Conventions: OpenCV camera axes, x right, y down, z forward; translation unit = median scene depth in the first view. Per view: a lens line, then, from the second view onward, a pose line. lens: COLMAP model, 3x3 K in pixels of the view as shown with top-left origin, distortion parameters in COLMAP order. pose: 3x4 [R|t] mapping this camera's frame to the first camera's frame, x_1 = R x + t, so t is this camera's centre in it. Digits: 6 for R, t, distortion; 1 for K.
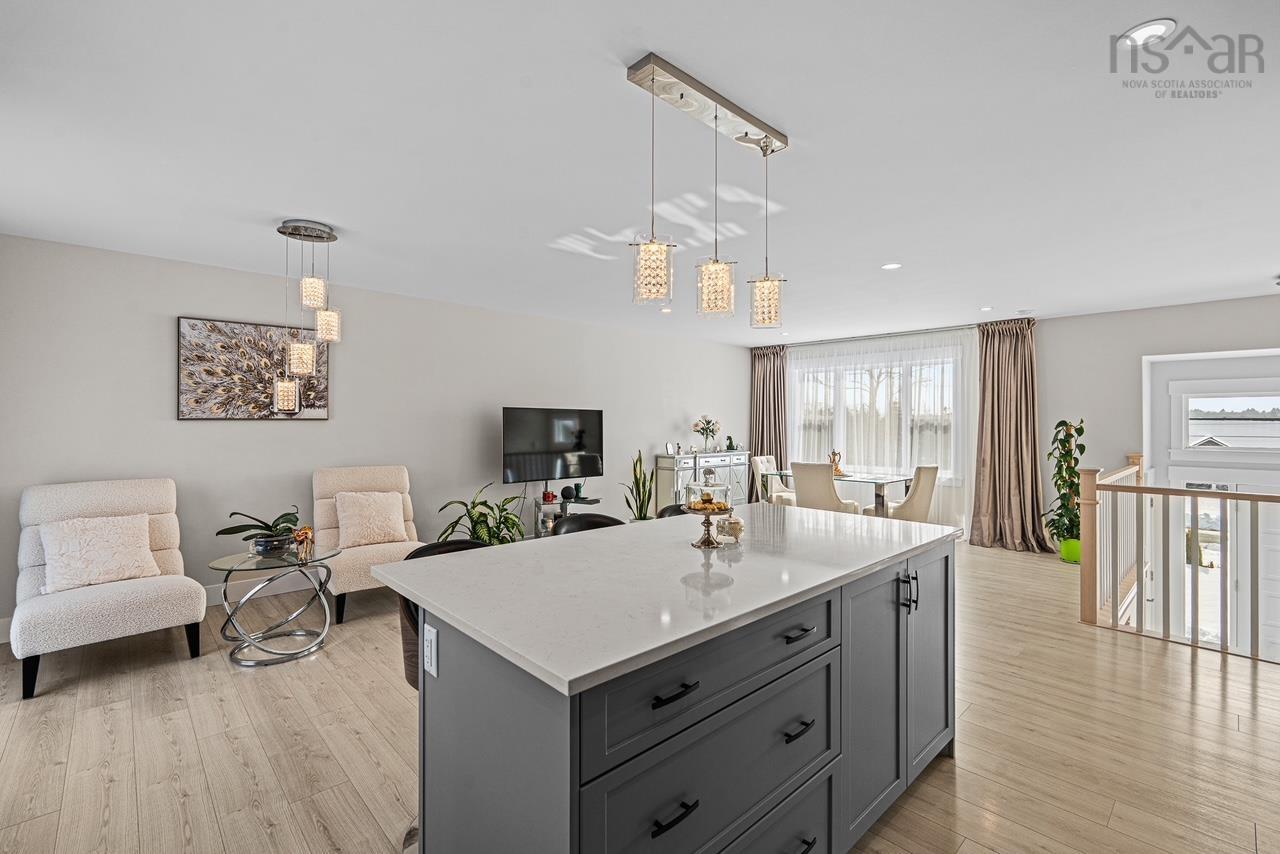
lens RADIAL K [[561.8, 0, 639.4], [0, 561.8, 421.7], [0, 0, 1]] dist [-0.001815, -0.000005]
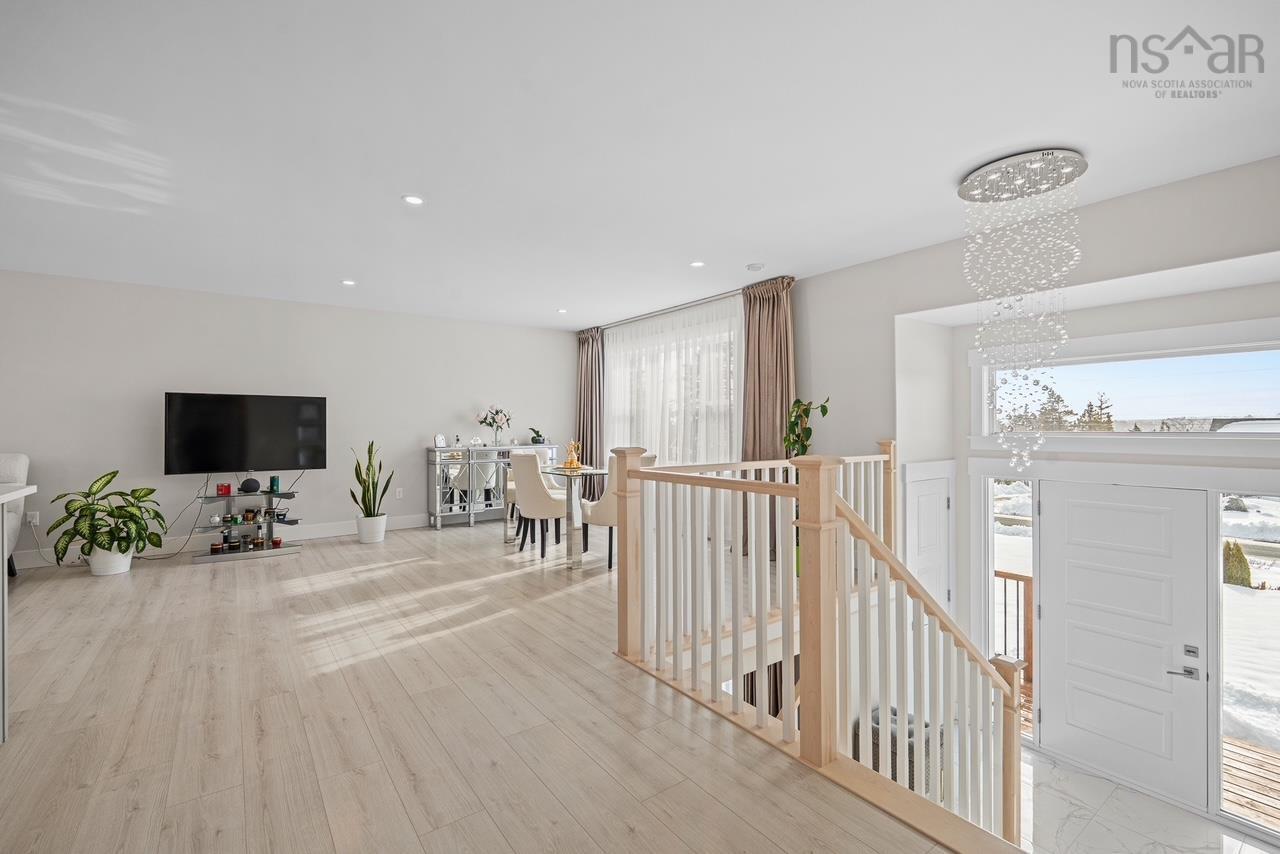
lens RADIAL K [[561.8, 0, 639.4], [0, 561.8, 421.7], [0, 0, 1]] dist [-0.001815, -0.000005]
pose [[0.992889, -0.008780, -0.118720, 0.526628], [0.007520, 0.999911, -0.011058, 0.032245], [0.118806, 0.010087, 0.992866, 0.145032]]
